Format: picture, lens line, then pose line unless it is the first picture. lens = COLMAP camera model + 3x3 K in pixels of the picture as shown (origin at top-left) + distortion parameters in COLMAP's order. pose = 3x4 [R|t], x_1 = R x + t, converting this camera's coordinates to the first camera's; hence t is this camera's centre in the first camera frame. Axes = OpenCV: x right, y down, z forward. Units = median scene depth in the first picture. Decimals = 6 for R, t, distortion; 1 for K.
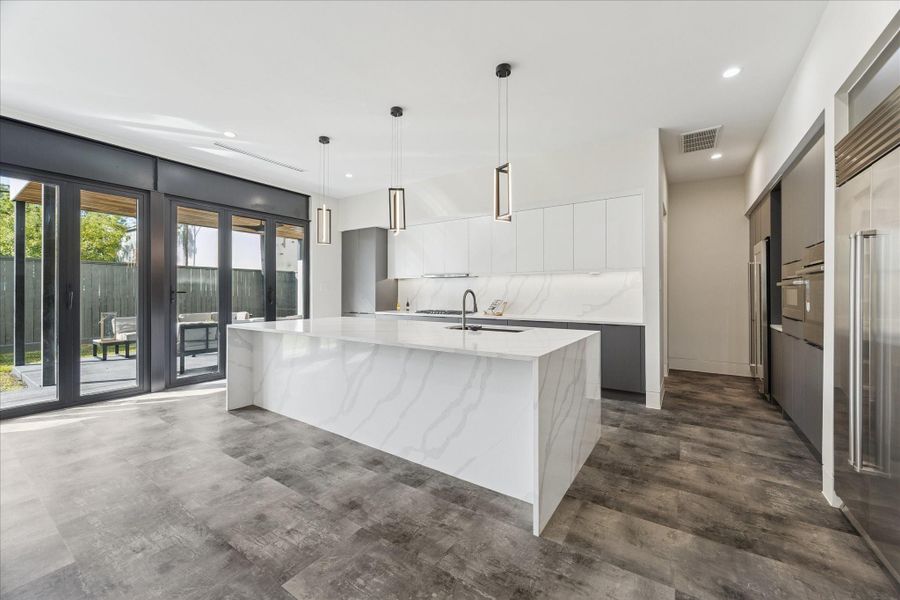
lens RADIAL K [[348.3, 0, 451.0], [0, 348.3, 292.7], [0, 0, 1]] dist [0.000226, 0.000029]
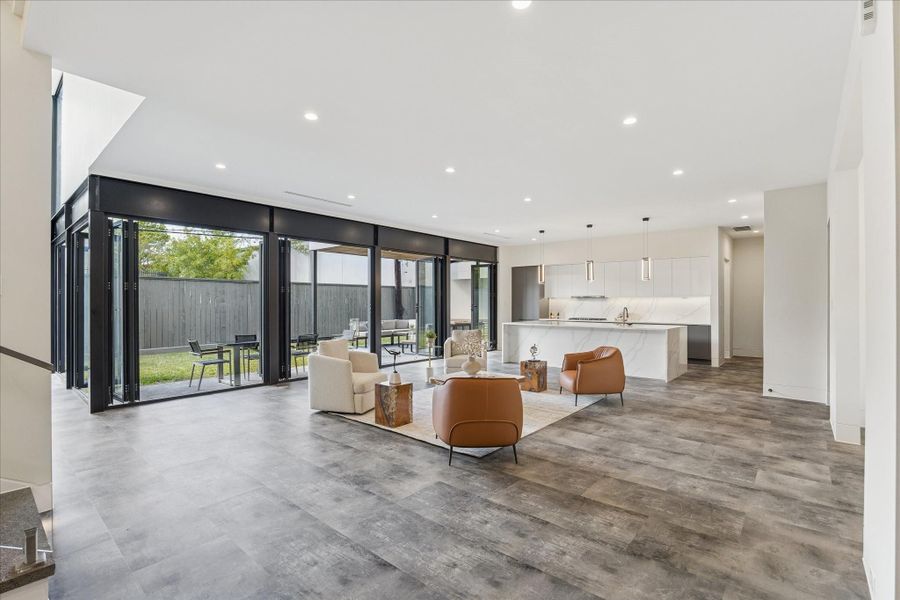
lens RADIAL K [[411.5, 0, 447.7], [0, 411.5, 302.5], [0, 0, 1]] dist [-0.038412, -0.000299]
pose [[0.991995, 0.003437, -0.126233, -0.387727], [-0.003772, 0.999990, -0.002419, -0.013596], [0.126223, 0.002876, 0.991998, -0.896502]]
